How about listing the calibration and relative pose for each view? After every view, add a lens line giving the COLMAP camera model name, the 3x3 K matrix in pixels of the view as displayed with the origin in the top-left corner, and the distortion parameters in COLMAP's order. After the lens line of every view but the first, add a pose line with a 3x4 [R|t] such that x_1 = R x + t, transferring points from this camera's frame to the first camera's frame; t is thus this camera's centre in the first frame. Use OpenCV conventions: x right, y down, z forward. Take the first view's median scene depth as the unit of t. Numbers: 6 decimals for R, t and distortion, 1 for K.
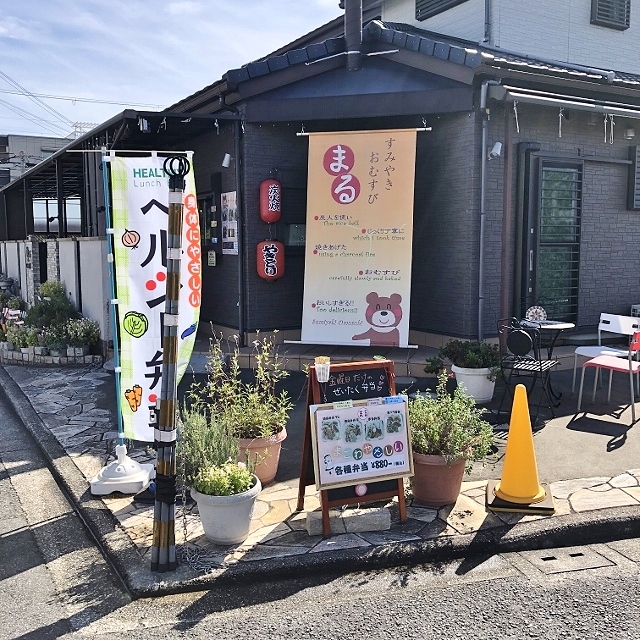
lens RADIAL K [[667.8, 0, 320.9], [0, 667.8, 320.7], [0, 0, 1]] dist [0.024529, 0.000000]
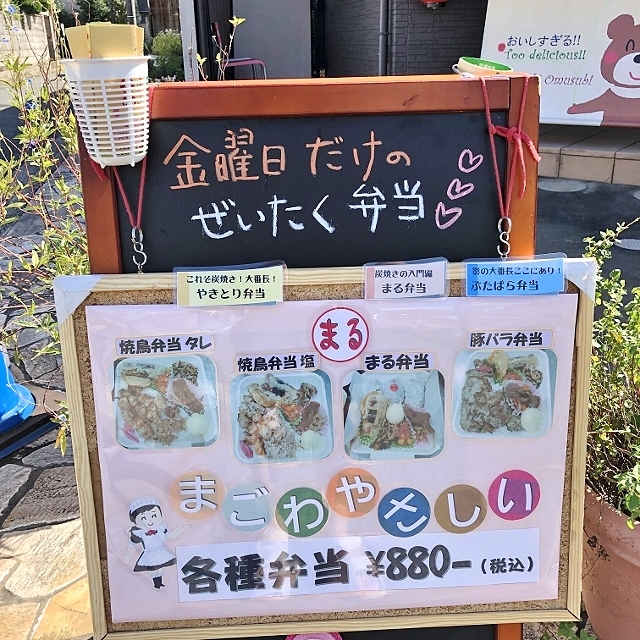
lens RADIAL K [[667.8, 0, 319.2], [0, 667.8, 318.2], [0, 0, 1]] dist [0.024529, 0.000000]
pose [[0.933700, 0.119047, -0.337687, 0.125250], [-0.020012, 0.958986, 0.282745, 0.076143], [0.357498, -0.257241, 0.897787, 0.812685]]
